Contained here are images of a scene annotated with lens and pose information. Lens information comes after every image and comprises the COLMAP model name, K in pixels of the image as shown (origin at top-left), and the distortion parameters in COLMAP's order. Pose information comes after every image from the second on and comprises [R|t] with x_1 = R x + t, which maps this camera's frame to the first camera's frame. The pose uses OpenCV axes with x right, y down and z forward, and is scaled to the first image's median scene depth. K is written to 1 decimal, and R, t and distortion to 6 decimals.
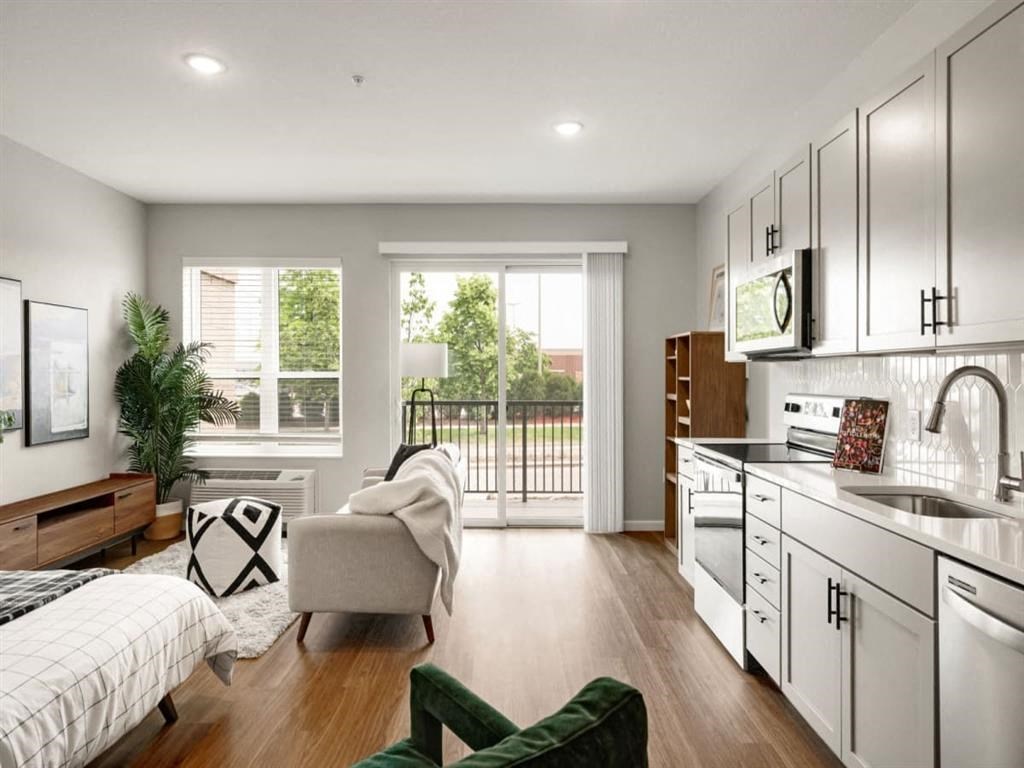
lens RADIAL K [[624.7, 0, 511.8], [0, 624.7, 379.6], [0, 0, 1]] dist [-0.001744, 0.002019]
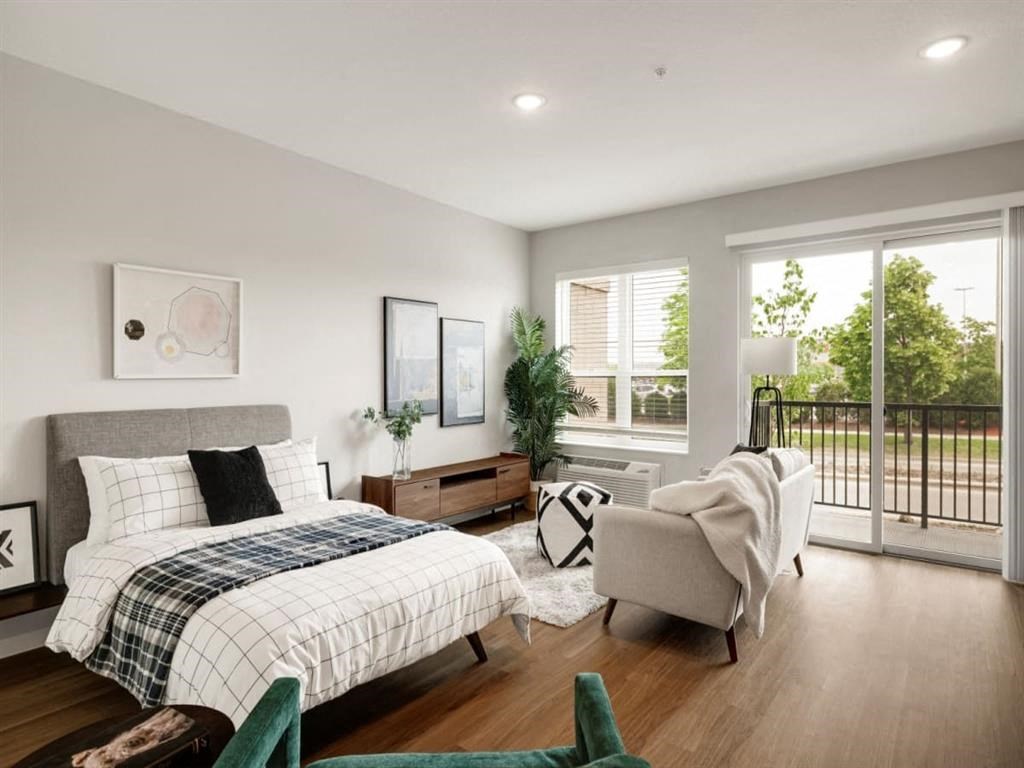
lens RADIAL K [[591.7, 0, 512.0], [0, 591.7, 384.0], [0, 0, 1]] dist [-0.001394, 0.000334]
pose [[0.782643, 0.004939, -0.622451, 0.120215], [-0.001858, 0.999983, 0.005599, 0.006794], [0.622468, -0.003226, 0.782639, 0.091293]]
